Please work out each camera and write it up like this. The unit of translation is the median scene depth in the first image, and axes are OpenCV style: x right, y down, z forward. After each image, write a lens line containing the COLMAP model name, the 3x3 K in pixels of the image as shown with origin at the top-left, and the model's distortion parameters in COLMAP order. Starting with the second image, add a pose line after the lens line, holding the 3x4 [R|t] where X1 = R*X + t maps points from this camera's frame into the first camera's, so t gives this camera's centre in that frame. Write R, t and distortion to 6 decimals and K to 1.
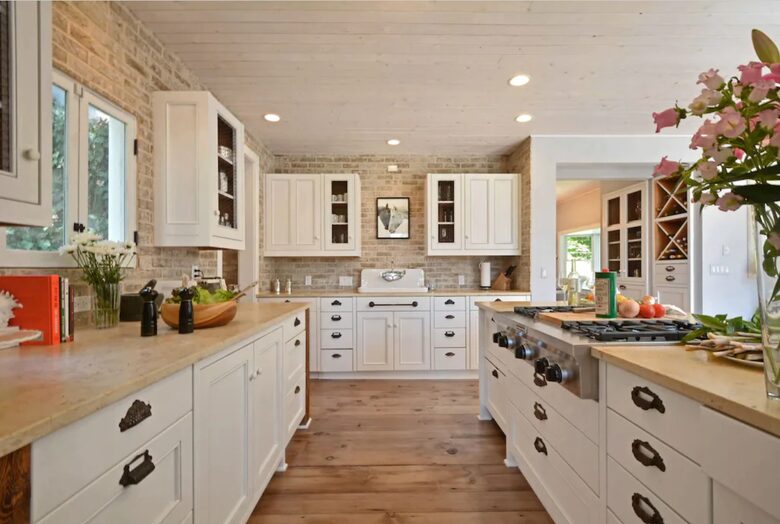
lens RADIAL K [[359.3, 0, 391.2], [0, 359.3, 267.1], [0, 0, 1]] dist [0.002840, 0.000163]
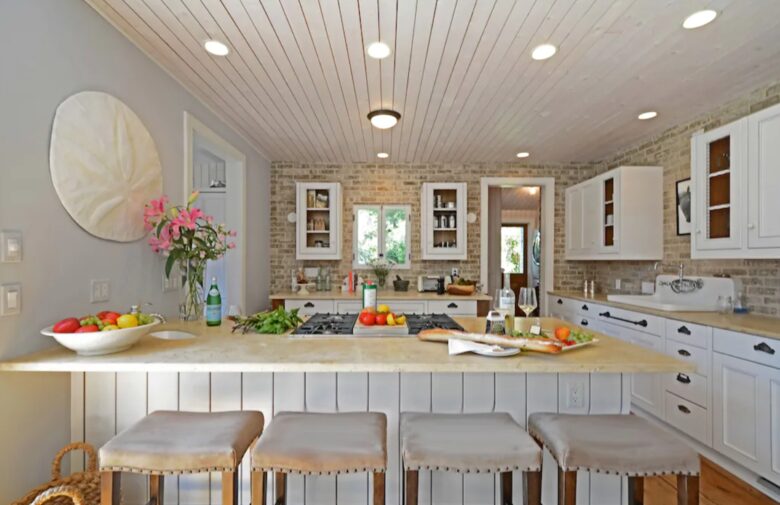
lens RADIAL K [[343.9, 0, 390.3], [0, 343.9, 256.6], [0, 0, 1]] dist [-0.000668, -0.000104]
pose [[0.003257, -0.007577, -0.999966, 0.707668], [0.000291, 0.999971, -0.007576, -0.030094], [0.999995, -0.000267, 0.003259, 0.404379]]
